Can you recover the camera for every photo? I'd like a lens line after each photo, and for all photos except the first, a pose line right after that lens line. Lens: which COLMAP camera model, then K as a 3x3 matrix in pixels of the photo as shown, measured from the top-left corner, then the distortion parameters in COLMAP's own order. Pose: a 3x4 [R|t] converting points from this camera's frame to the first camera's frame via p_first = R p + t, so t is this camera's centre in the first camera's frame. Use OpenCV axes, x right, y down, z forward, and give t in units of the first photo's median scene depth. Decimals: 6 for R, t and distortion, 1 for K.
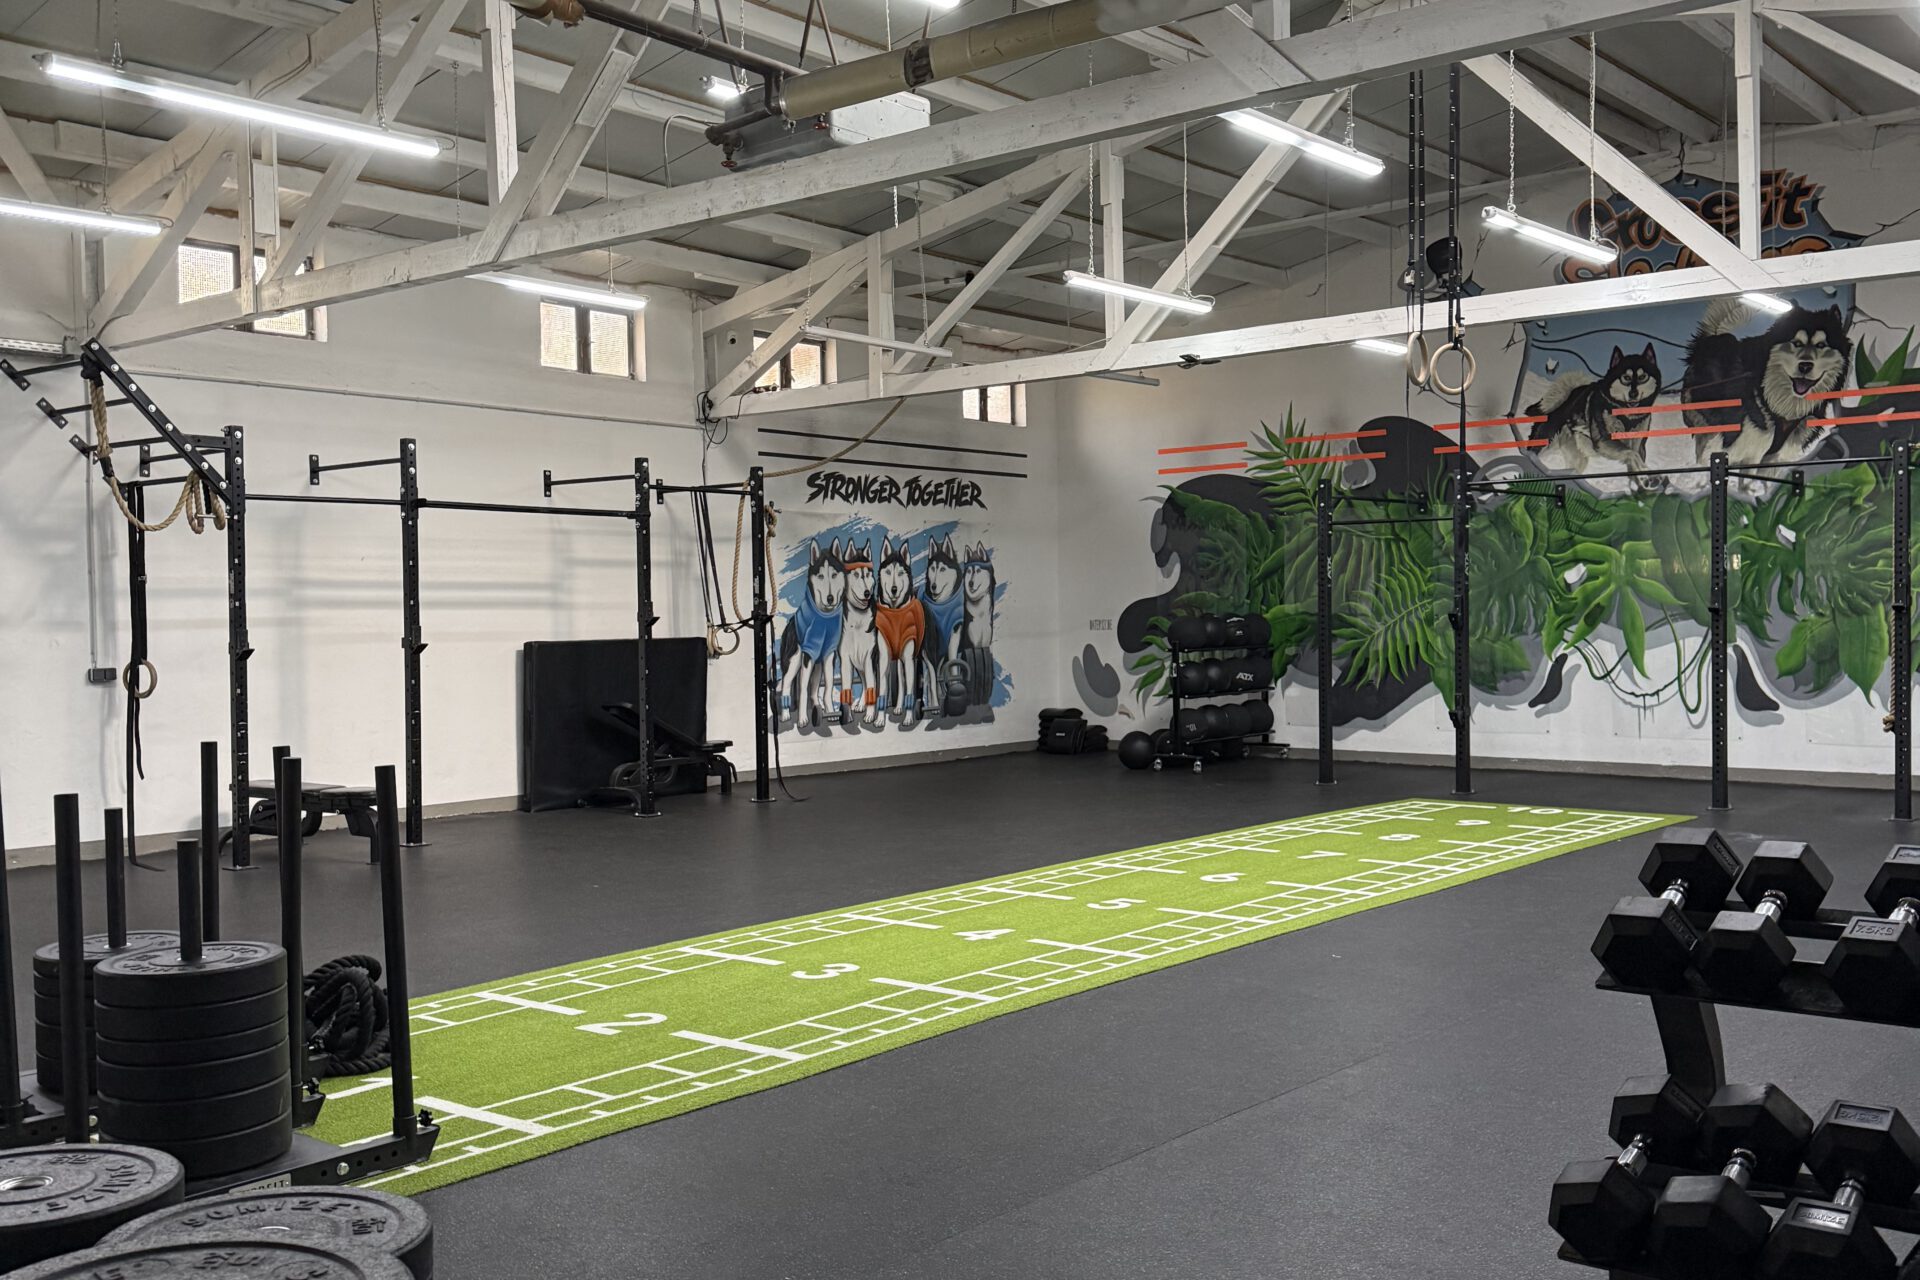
lens RADIAL K [[1773.8, 0, 960.0], [0, 1773.8, 640.0], [0, 0, 1]] dist [0.200928, -0.436301]
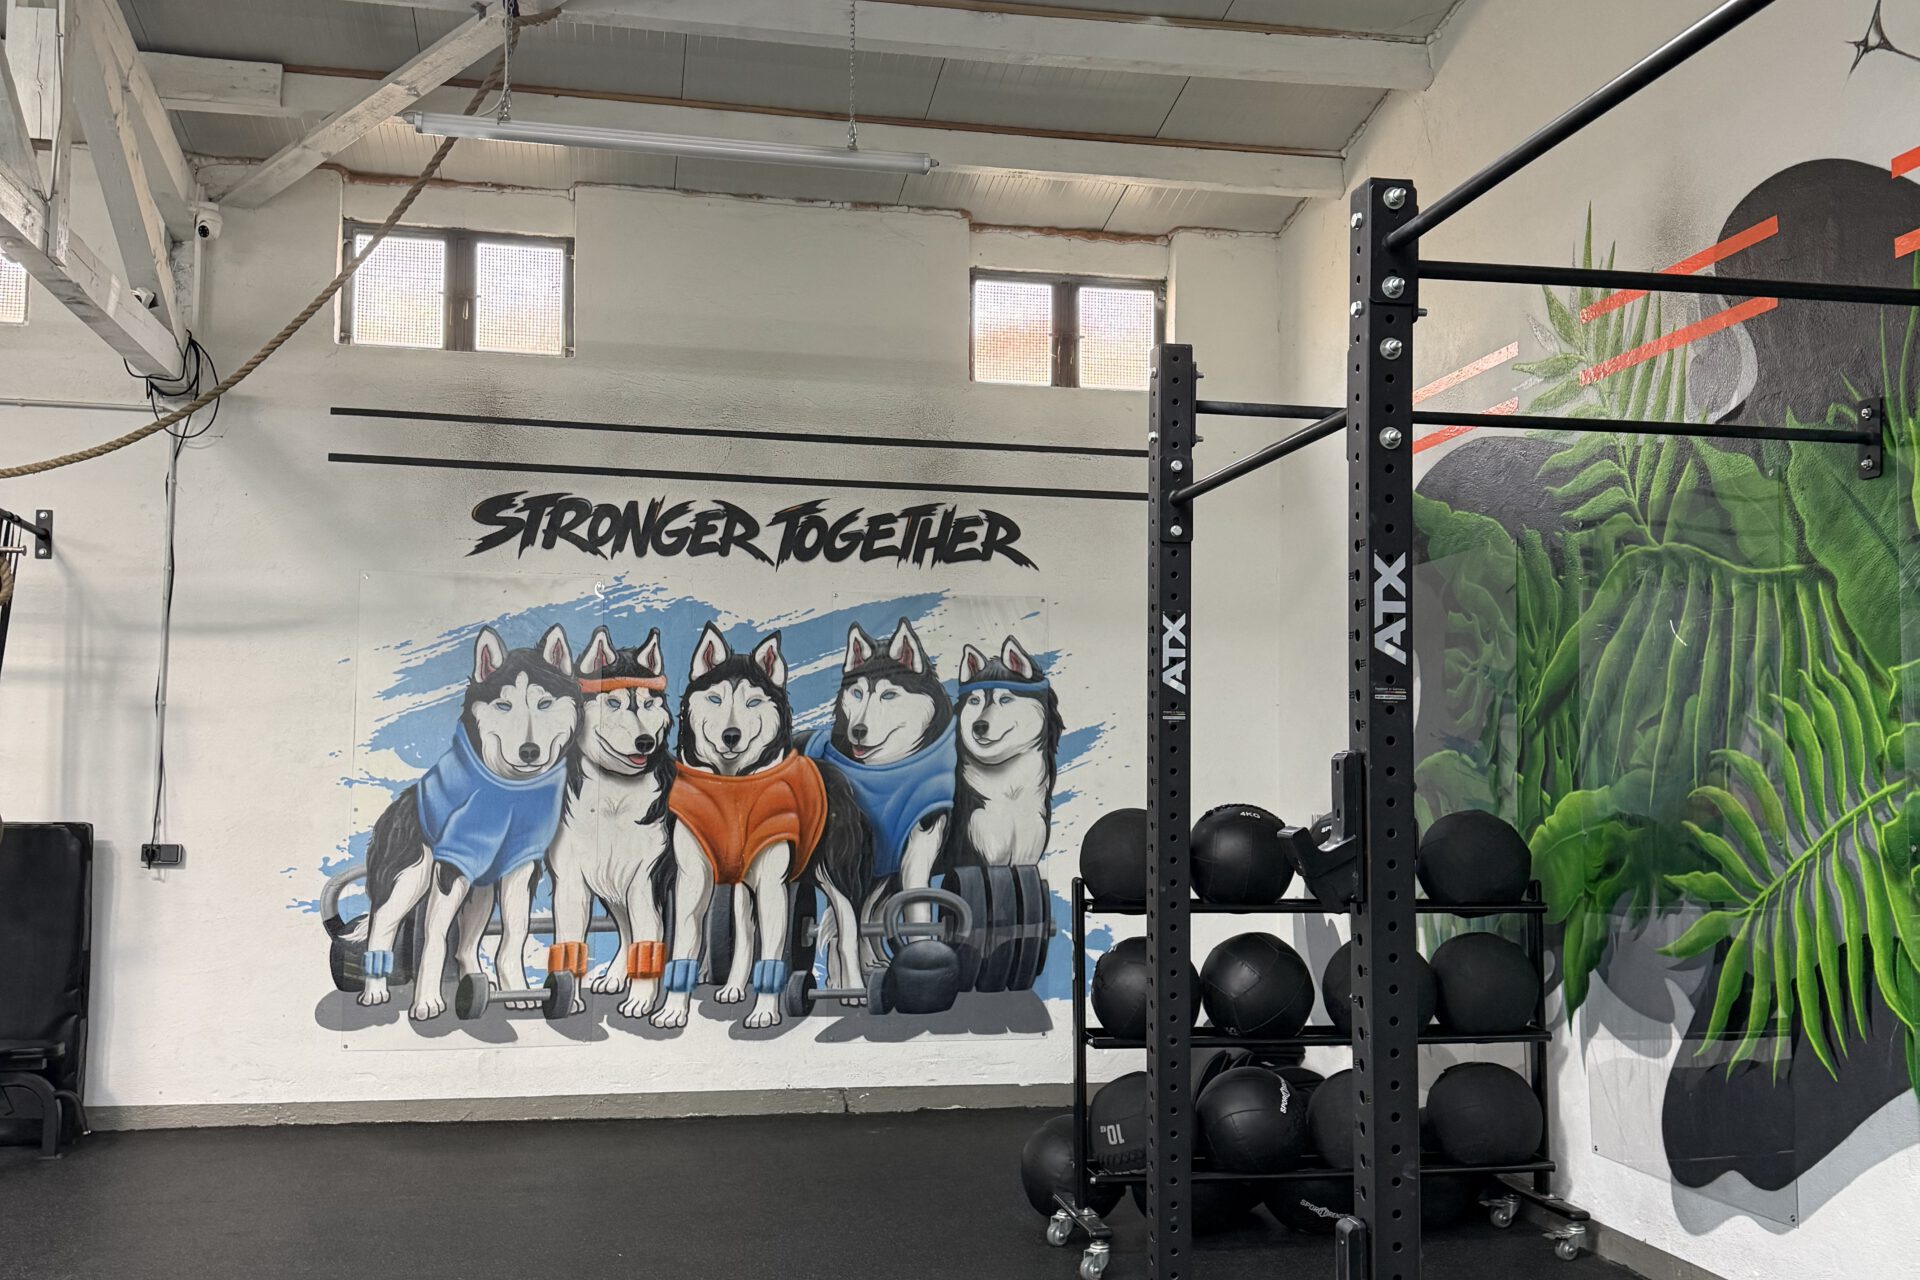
lens RADIAL K [[1773.8, 0, 960.0], [0, 1773.8, 640.0], [0, 0, 1]] dist [0.200928, -0.436301]
pose [[0.768730, -0.028346, -0.638945, 0.320420], [-0.033717, 0.995832, -0.084746, -0.015521], [0.638684, 0.086690, 0.764570, 0.675969]]
